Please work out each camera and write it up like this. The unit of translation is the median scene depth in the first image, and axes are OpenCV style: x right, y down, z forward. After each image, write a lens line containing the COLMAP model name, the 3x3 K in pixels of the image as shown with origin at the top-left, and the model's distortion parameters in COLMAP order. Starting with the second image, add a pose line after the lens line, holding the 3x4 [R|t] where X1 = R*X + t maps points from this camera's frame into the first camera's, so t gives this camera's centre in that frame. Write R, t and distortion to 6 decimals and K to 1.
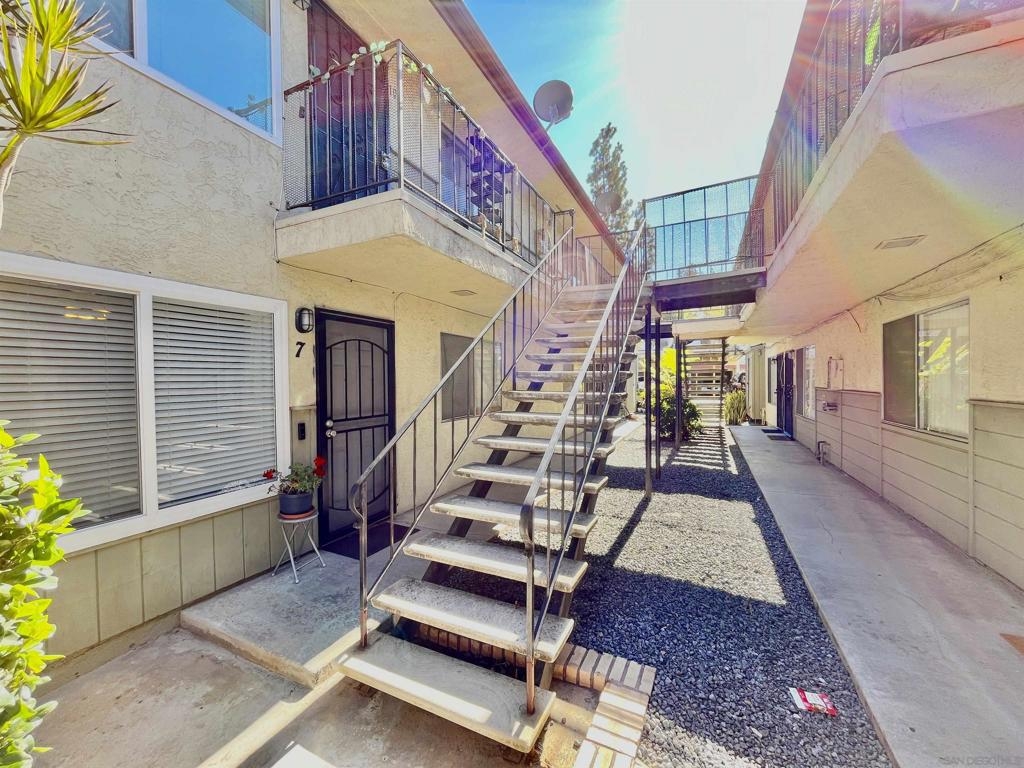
lens RADIAL K [[411.4, 0, 511.1], [0, 411.4, 387.5], [0, 0, 1]] dist [-0.002730, -0.000010]
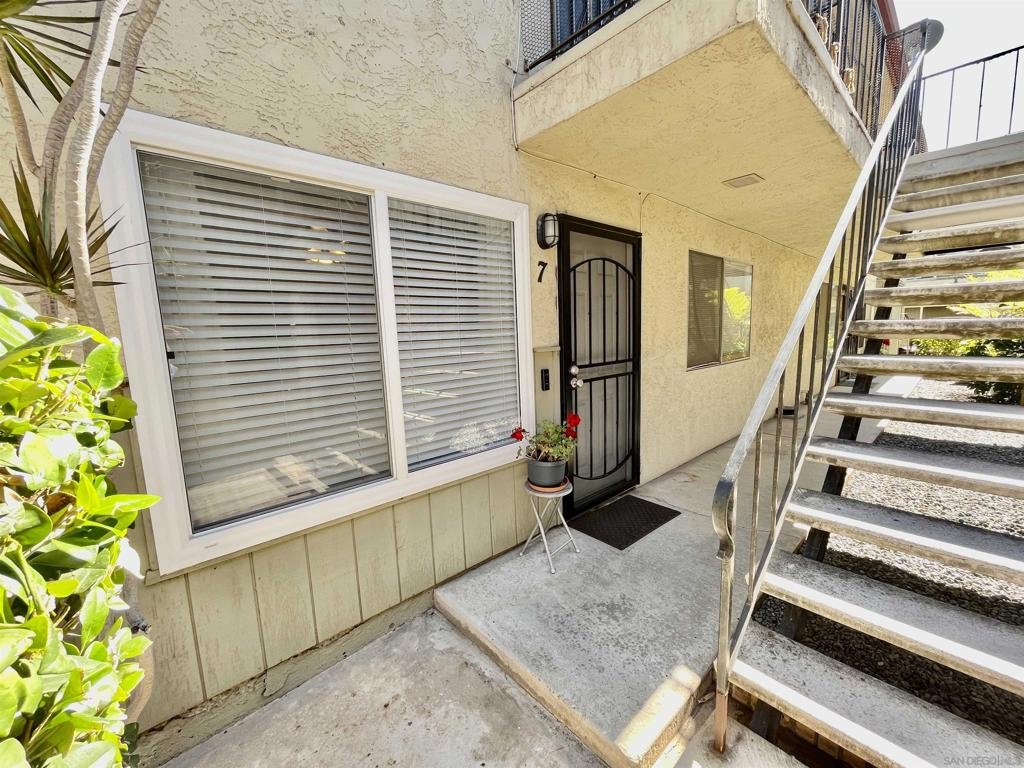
lens RADIAL K [[411.4, 0, 515.3], [0, 411.4, 387.6], [0, 0, 1]] dist [-0.002730, -0.000010]
pose [[0.926516, 0.027654, -0.375238, -0.301160], [0.018631, 0.992700, 0.119164, 0.031330], [0.375794, -0.117398, 0.919237, 0.293358]]
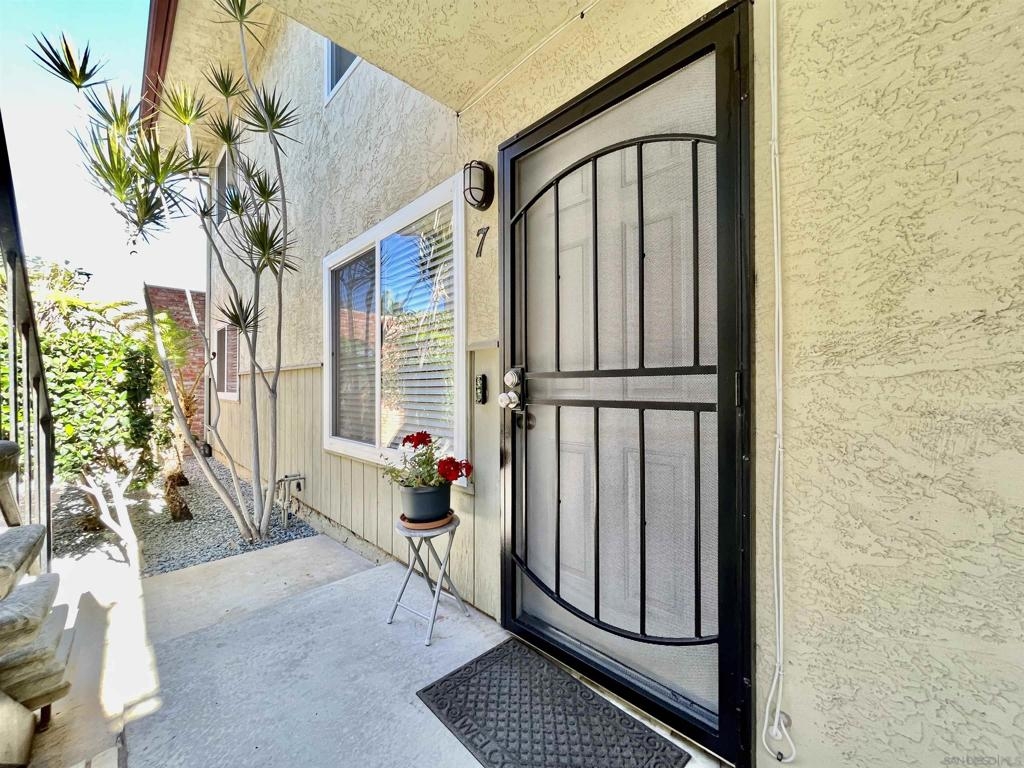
lens RADIAL K [[411.4, 0, 509.3], [0, 411.4, 389.5], [0, 0, 1]] dist [-0.002730, -0.000010]
pose [[-0.354531, 0.018079, -0.934870, -0.005059], [-0.005169, 0.999760, 0.021294, 0.105289], [0.935030, 0.012382, -0.354352, 1.379238]]
